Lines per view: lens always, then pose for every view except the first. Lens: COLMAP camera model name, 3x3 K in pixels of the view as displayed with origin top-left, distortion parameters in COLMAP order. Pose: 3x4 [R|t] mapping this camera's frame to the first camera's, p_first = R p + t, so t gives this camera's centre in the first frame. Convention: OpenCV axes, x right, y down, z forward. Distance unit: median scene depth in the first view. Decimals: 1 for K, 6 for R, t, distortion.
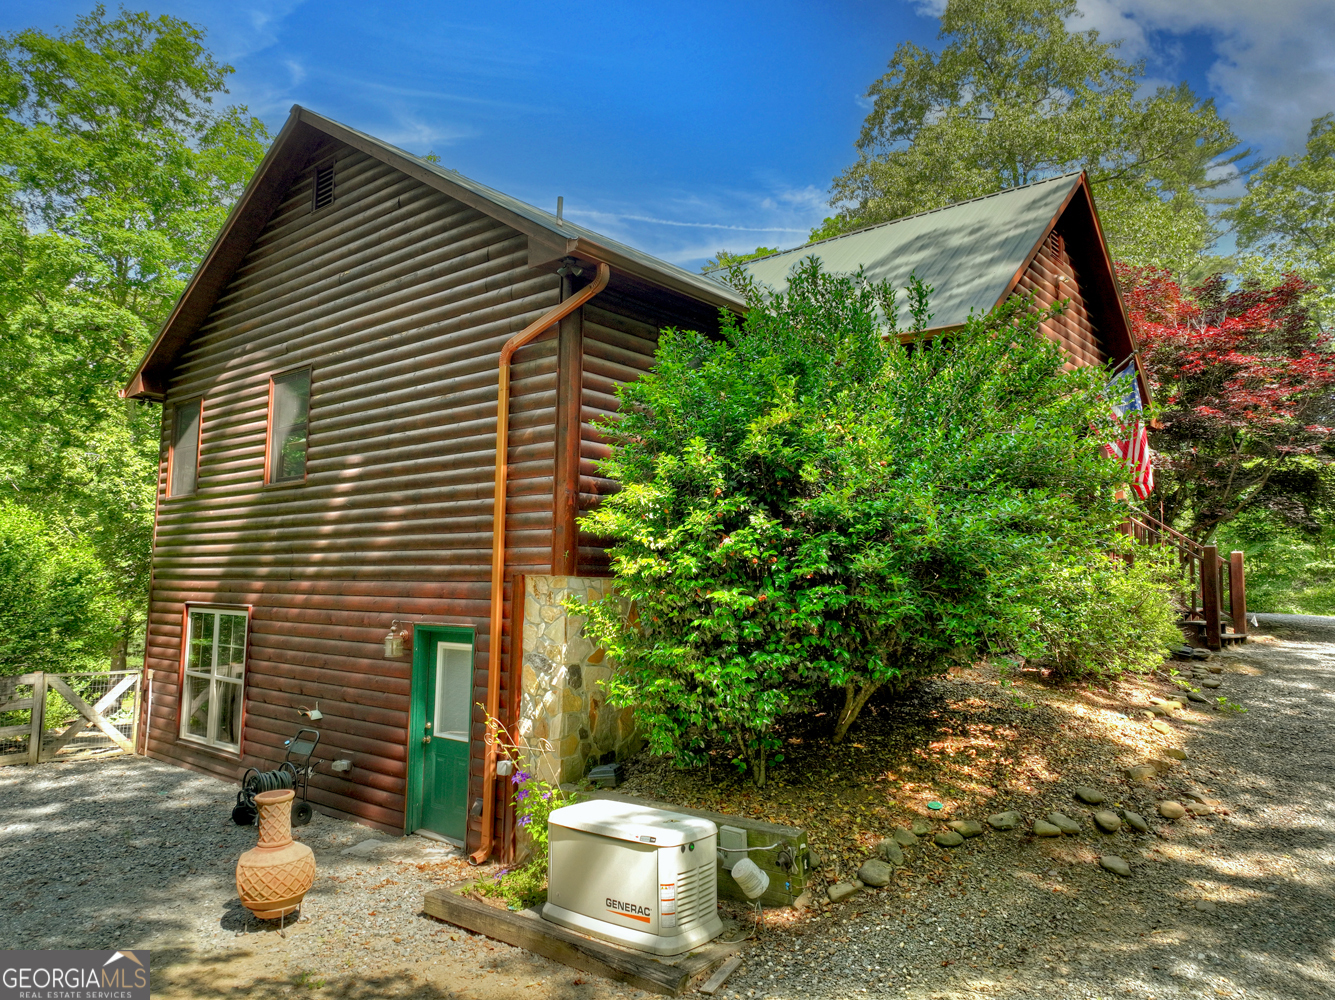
lens RADIAL K [[943.2, 0, 725.3], [0, 943.2, 483.7], [0, 0, 1]] dist [-0.001341, 0.009251]
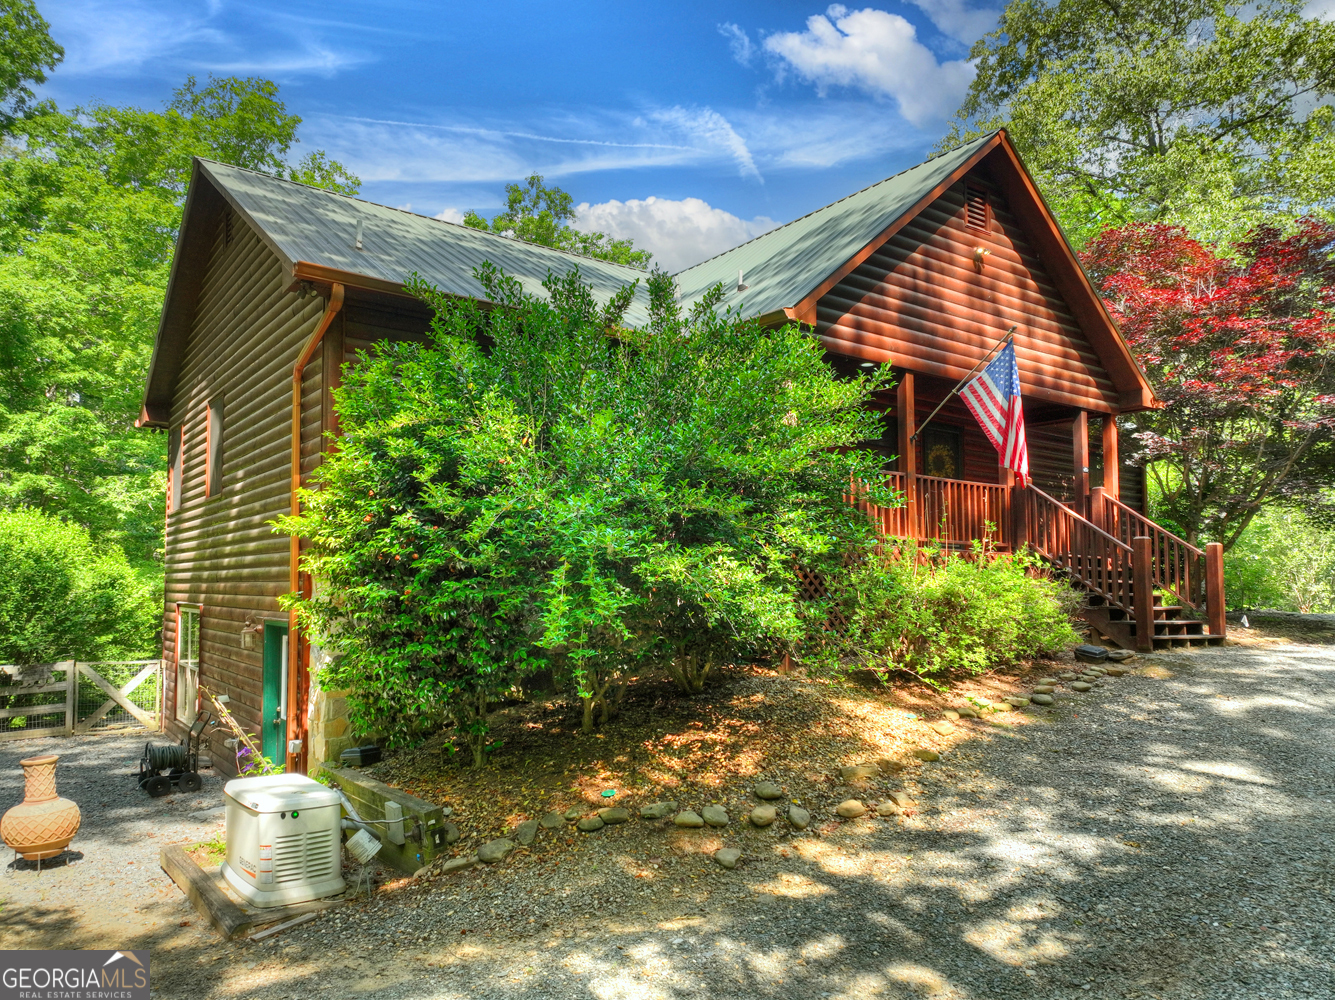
lens RADIAL K [[943.2, 0, 628.8], [0, 943.2, 526.2], [0, 0, 1]] dist [-0.001341, 0.009251]
pose [[0.972375, -0.022177, -0.232368, 0.525110], [0.031800, 0.998781, 0.037751, 0.013980], [0.231248, -0.044098, 0.971895, 0.022115]]
